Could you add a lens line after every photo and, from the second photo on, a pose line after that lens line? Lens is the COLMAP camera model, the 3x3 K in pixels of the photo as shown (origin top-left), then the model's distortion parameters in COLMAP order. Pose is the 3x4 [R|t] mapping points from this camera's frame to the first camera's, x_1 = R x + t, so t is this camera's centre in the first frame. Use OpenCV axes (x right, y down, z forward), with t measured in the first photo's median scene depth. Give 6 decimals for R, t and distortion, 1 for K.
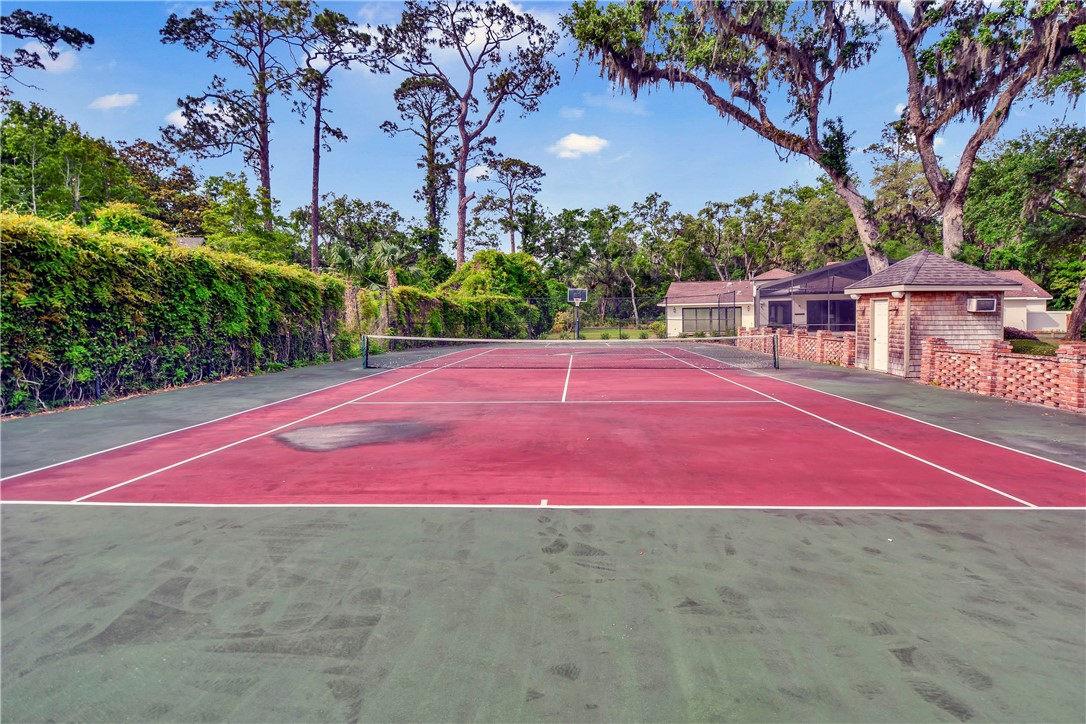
lens RADIAL K [[536.0, 0, 562.8], [0, 536.0, 355.9], [0, 0, 1]] dist [-0.010768, -0.000754]
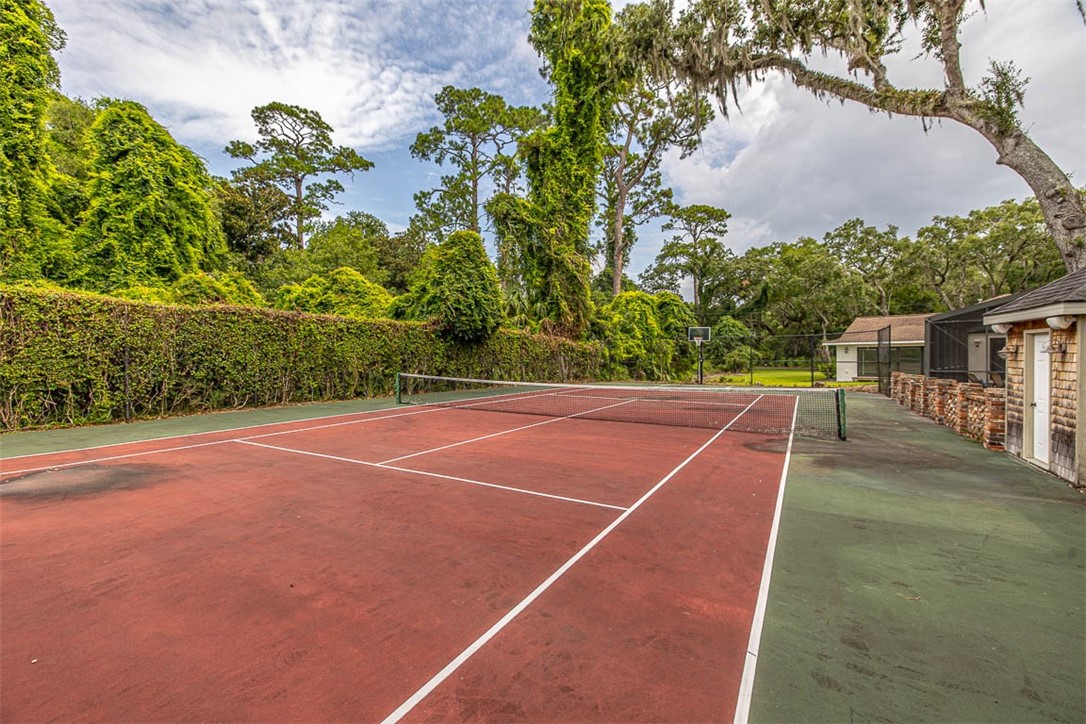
lens RADIAL K [[466.4, 0, 543.0], [0, 466.4, 362.0], [0, 0, 1]] dist [0.011220, -0.000106]
pose [[0.880070, 0.013925, -0.474640, 0.276213], [-0.041152, 0.998046, -0.047025, -0.023579], [0.473057, 0.060918, 0.878923, 0.249044]]
